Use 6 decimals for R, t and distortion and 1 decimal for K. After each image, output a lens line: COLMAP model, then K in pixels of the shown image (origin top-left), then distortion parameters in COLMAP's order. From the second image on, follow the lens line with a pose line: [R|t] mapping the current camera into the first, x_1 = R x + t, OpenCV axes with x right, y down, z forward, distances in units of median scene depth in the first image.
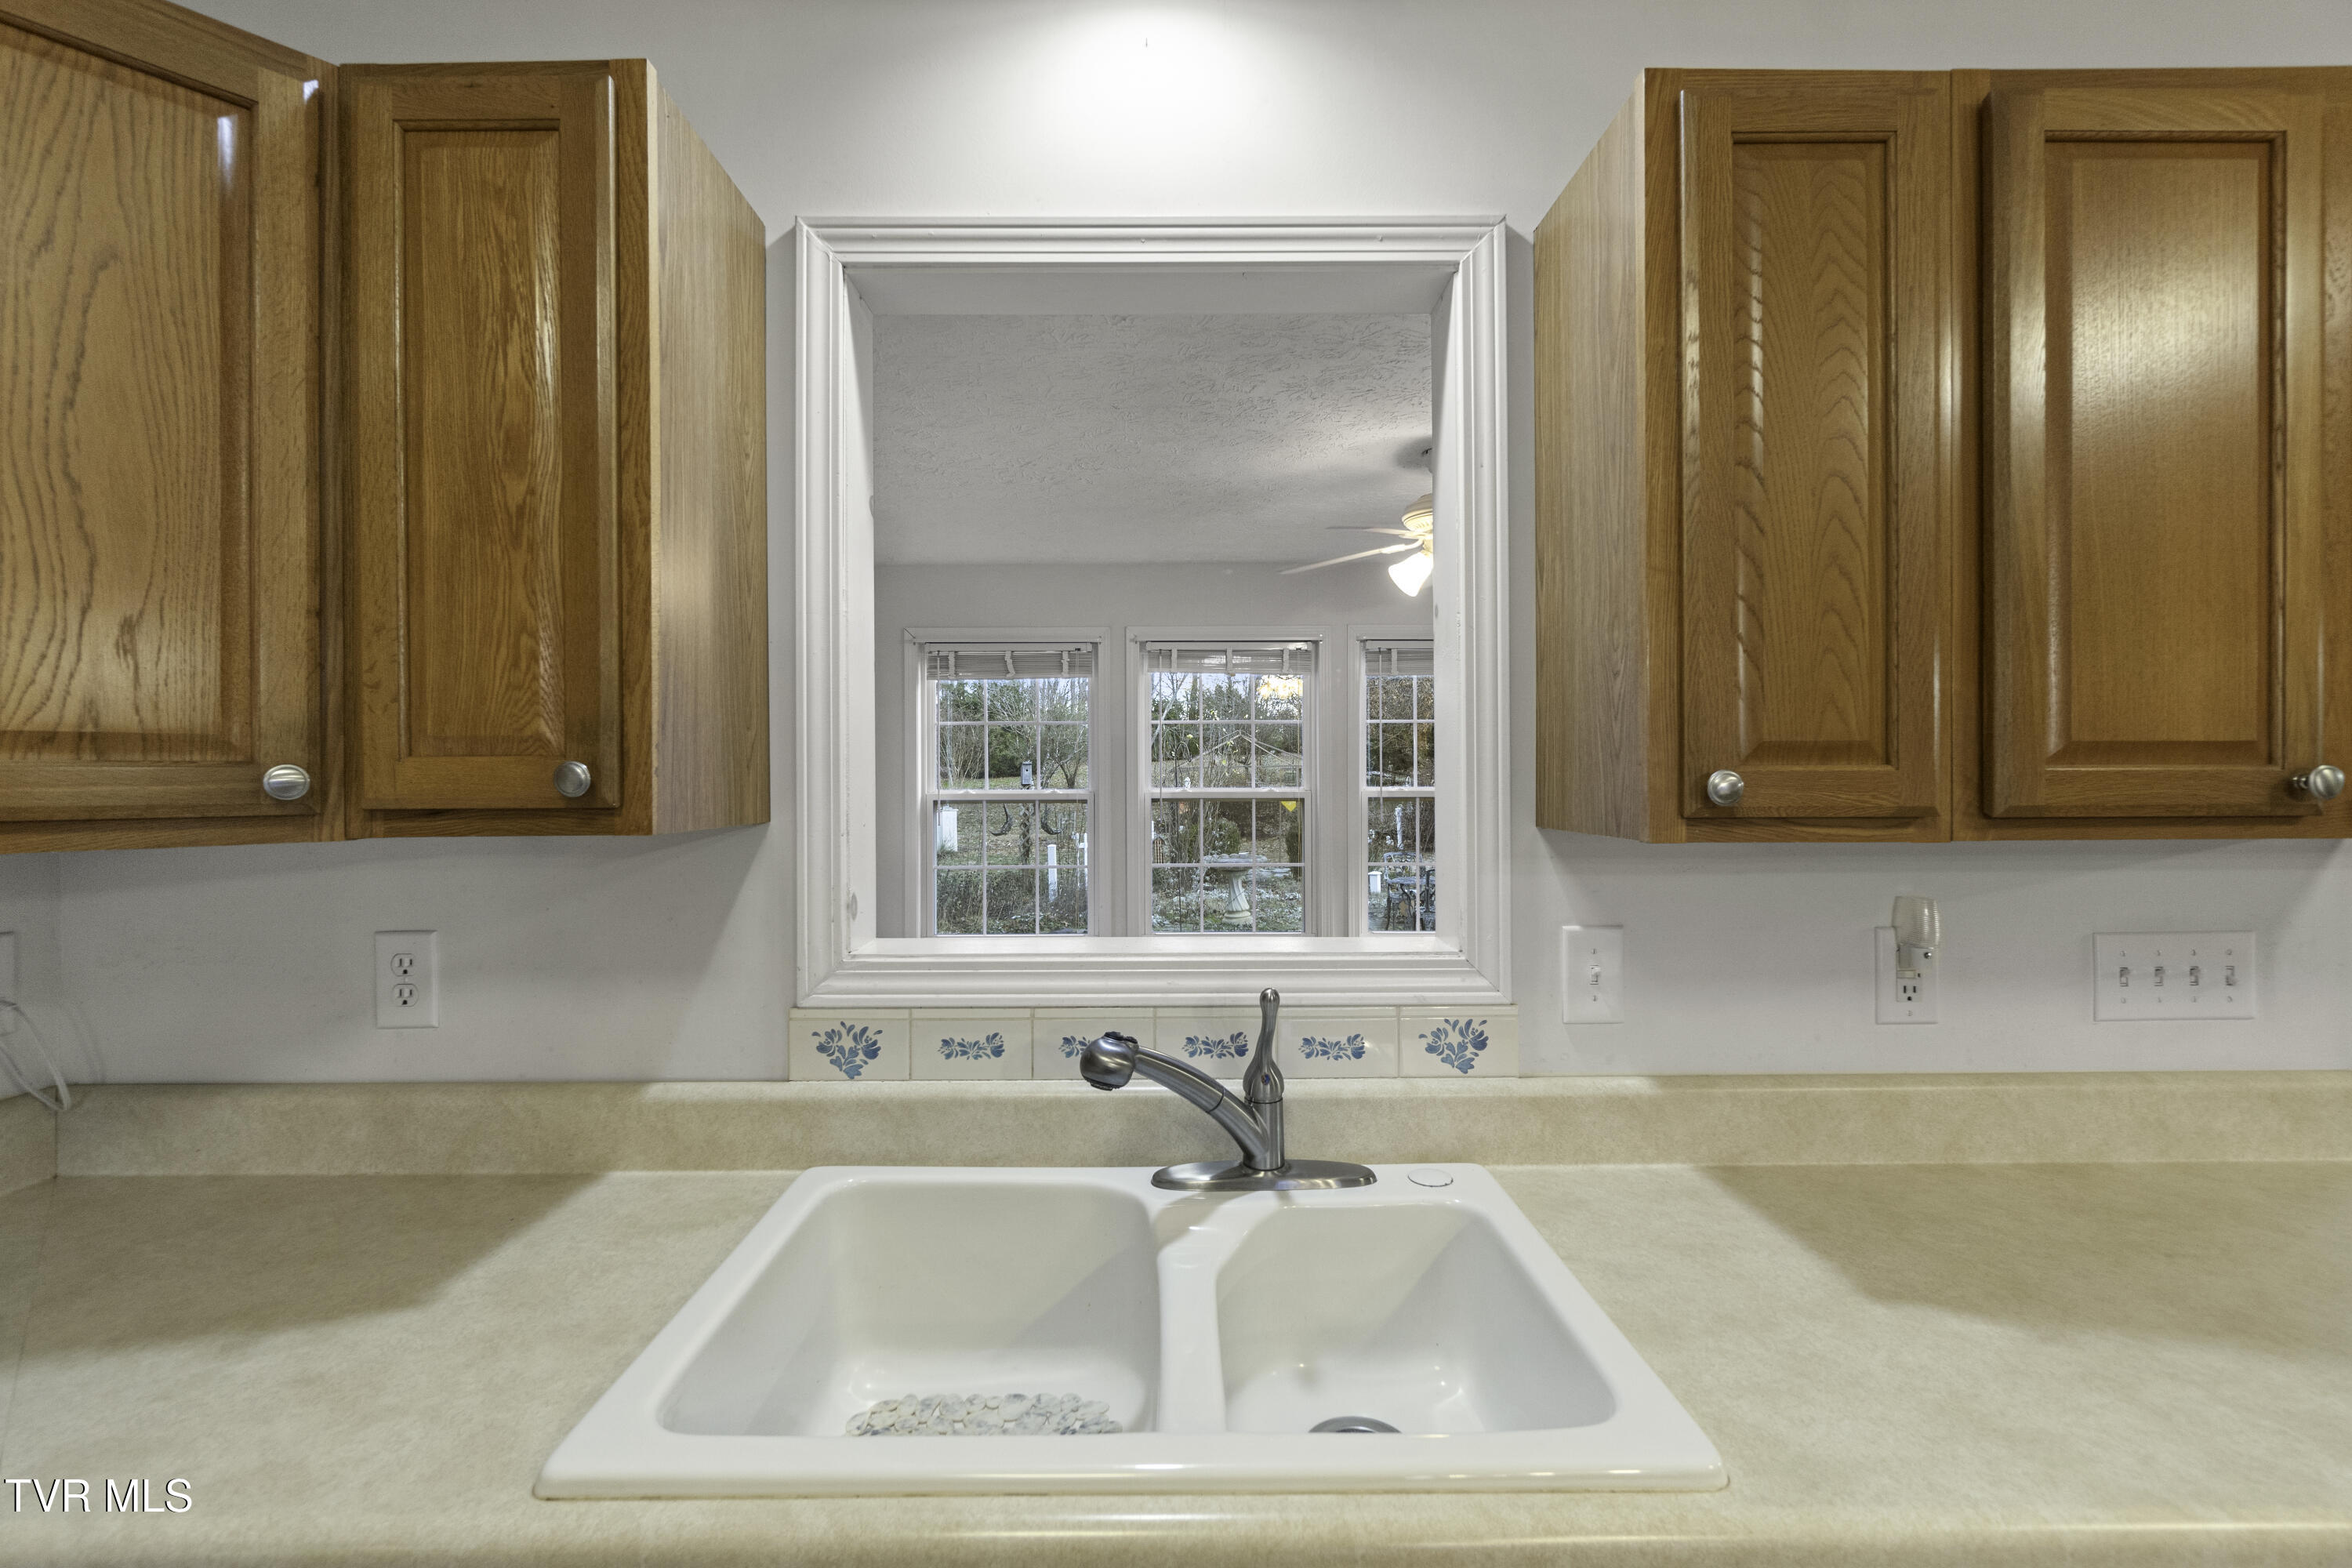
lens RADIAL K [[1012.2, 0, 1161.8], [0, 1012.2, 770.2], [0, 0, 1]] dist [-0.001023, 0.000269]
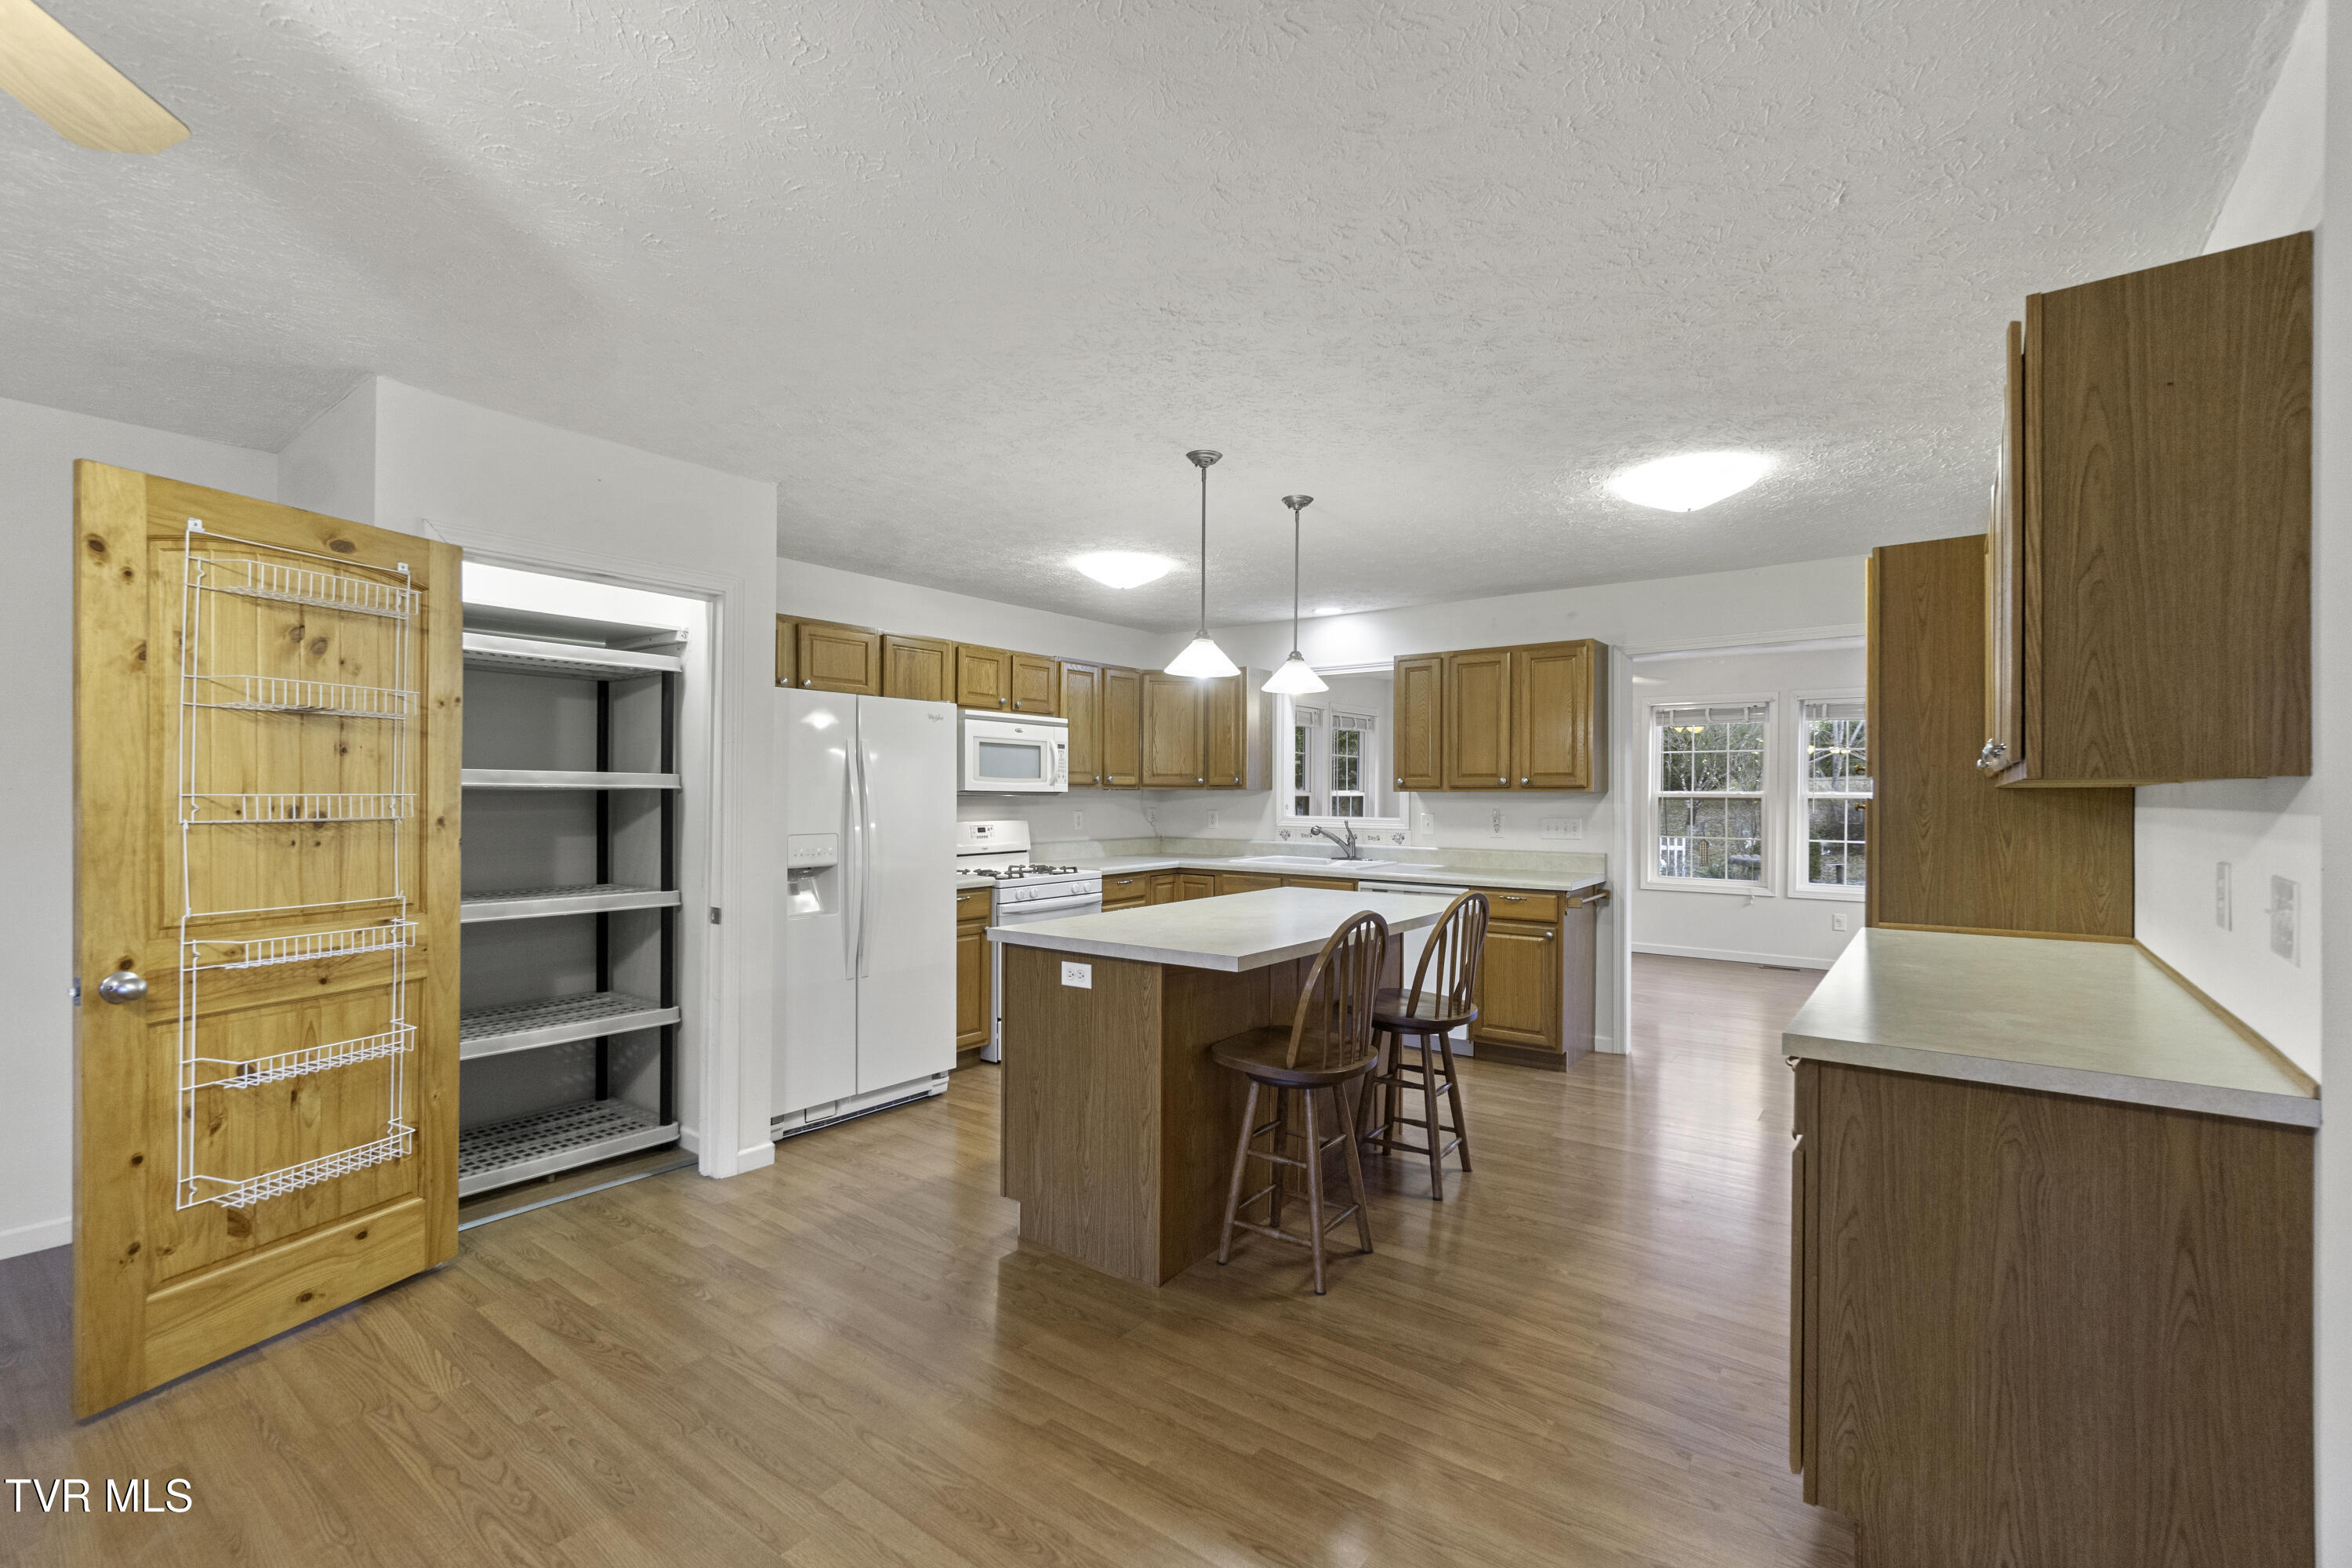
lens RADIAL K [[1017.0, 0, 1159.4], [0, 1017.0, 802.4], [0, 0, 1]] dist [-0.001646, 0.000075]
pose [[0.787727, 0.012225, -0.615903, 2.327882], [-0.002638, 0.999861, 0.016471, 0.032580], [0.616019, -0.011350, 0.787650, -3.389179]]
